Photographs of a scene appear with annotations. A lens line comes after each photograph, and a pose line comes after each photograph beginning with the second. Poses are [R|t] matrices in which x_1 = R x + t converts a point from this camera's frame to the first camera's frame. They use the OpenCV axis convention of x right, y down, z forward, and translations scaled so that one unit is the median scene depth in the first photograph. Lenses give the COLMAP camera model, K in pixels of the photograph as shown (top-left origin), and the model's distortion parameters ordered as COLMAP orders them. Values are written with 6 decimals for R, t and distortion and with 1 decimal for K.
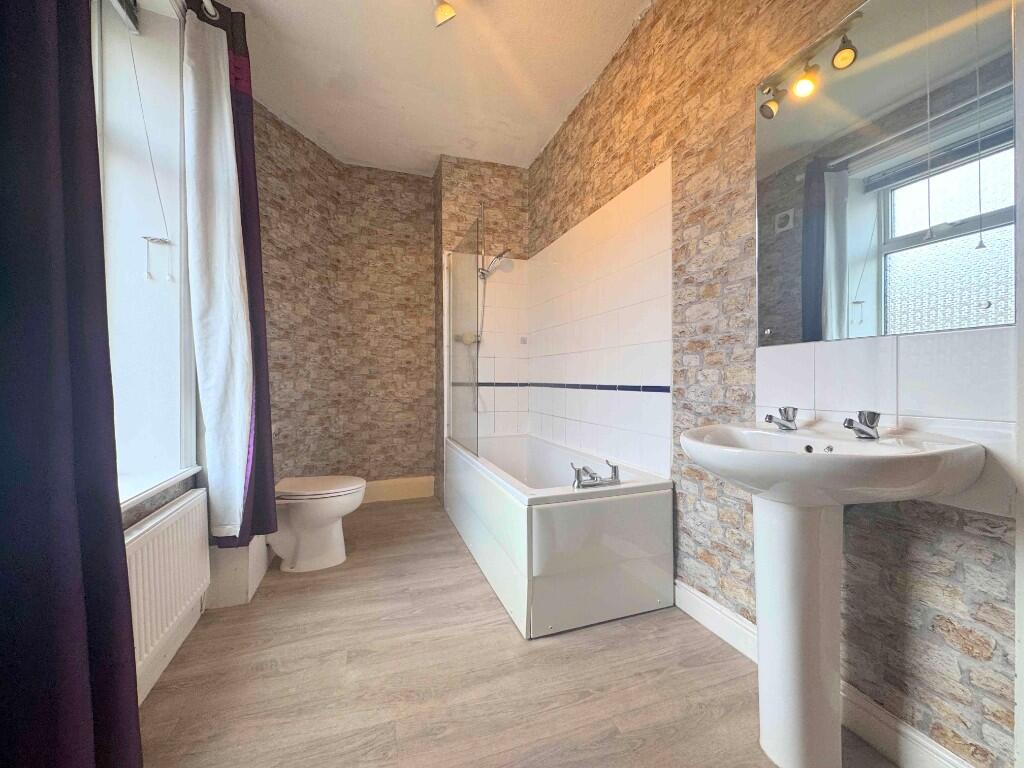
lens RADIAL K [[411.0, 0, 510.8], [0, 411.0, 384.5], [0, 0, 1]] dist [-0.001572, 0.000221]
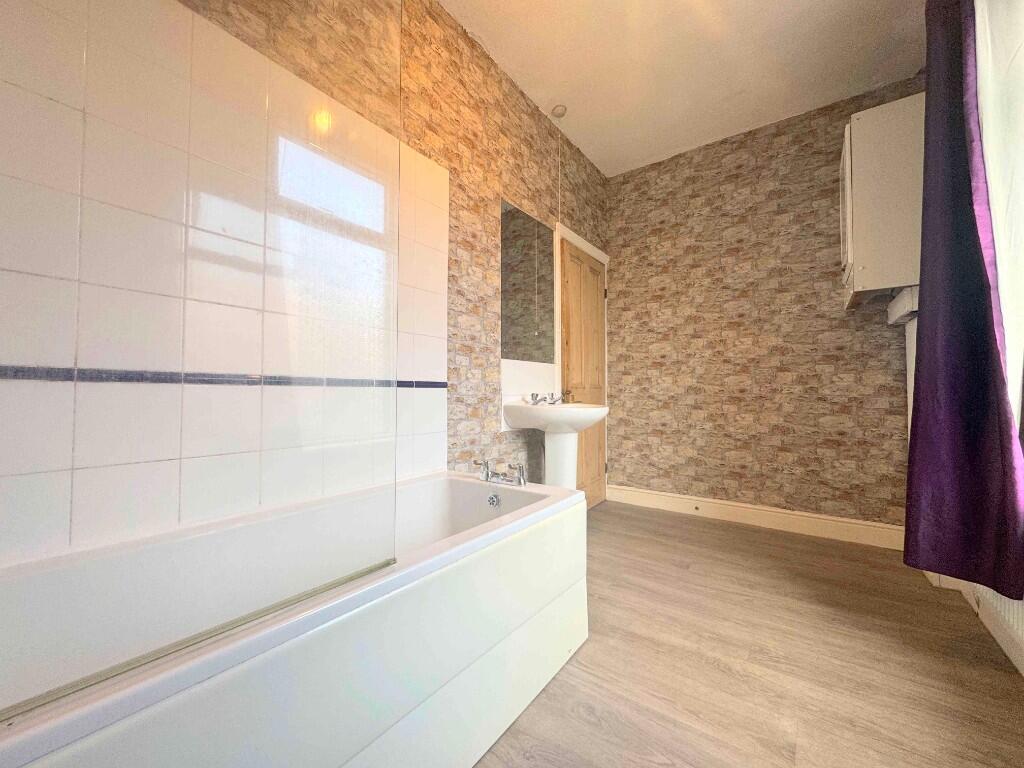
lens RADIAL K [[411.0, 0, 510.6], [0, 411.0, 385.5], [0, 0, 1]] dist [-0.001572, 0.000221]
pose [[-0.565413, 0.020578, 0.824551, -0.616946], [0.011485, 0.999788, -0.017075, 0.035146], [-0.824728, -0.000184, -0.565530, 1.555150]]
